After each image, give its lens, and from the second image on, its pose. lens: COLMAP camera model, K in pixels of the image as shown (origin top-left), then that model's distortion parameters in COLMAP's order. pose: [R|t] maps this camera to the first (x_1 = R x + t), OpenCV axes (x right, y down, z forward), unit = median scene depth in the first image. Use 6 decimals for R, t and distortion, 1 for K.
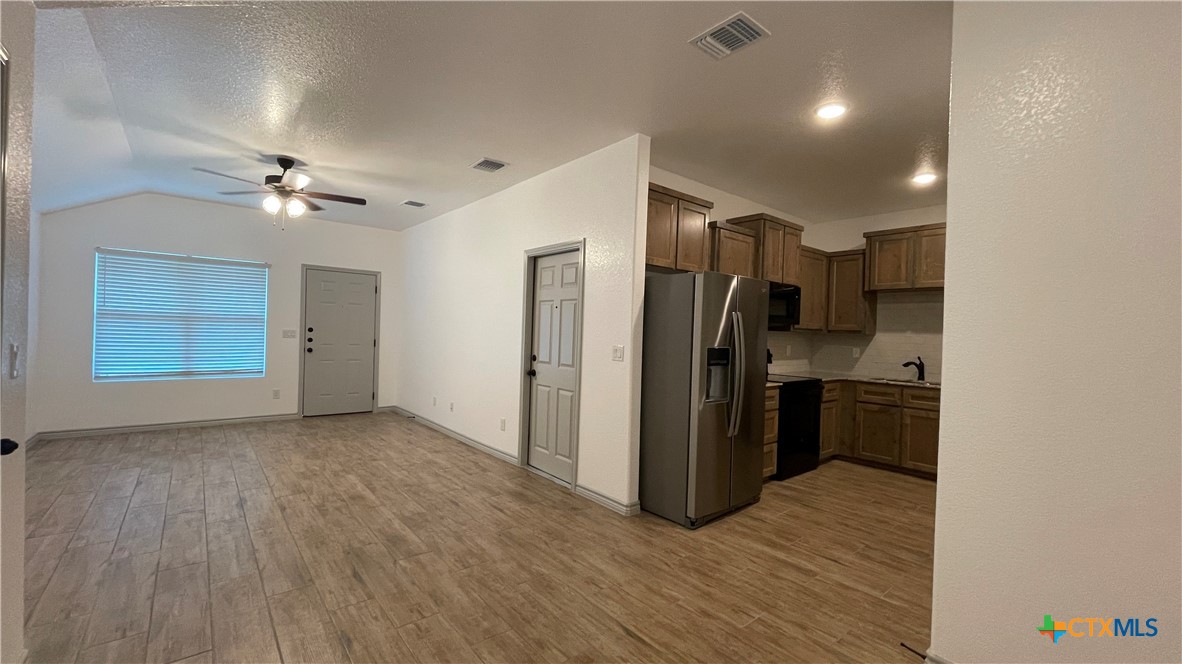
lens RADIAL K [[478.1, 0, 587.3], [0, 478.1, 334.0], [0, 0, 1]] dist [-0.002896, 0.000946]
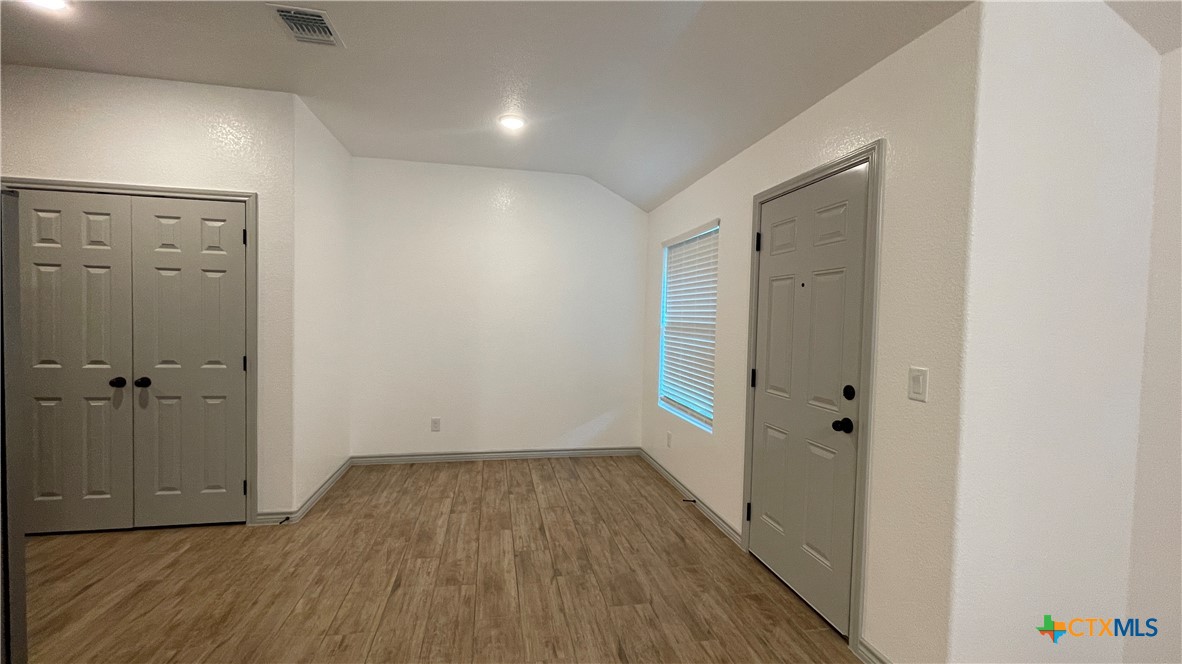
lens RADIAL K [[478.1, 0, 588.4], [0, 478.1, 332.3], [0, 0, 1]] dist [-0.002896, 0.000946]
pose [[-0.879263, -0.066057, 0.471735, -0.399807], [-0.047106, 0.997541, 0.051886, -0.029923], [-0.474002, 0.023400, -0.880213, 0.873378]]
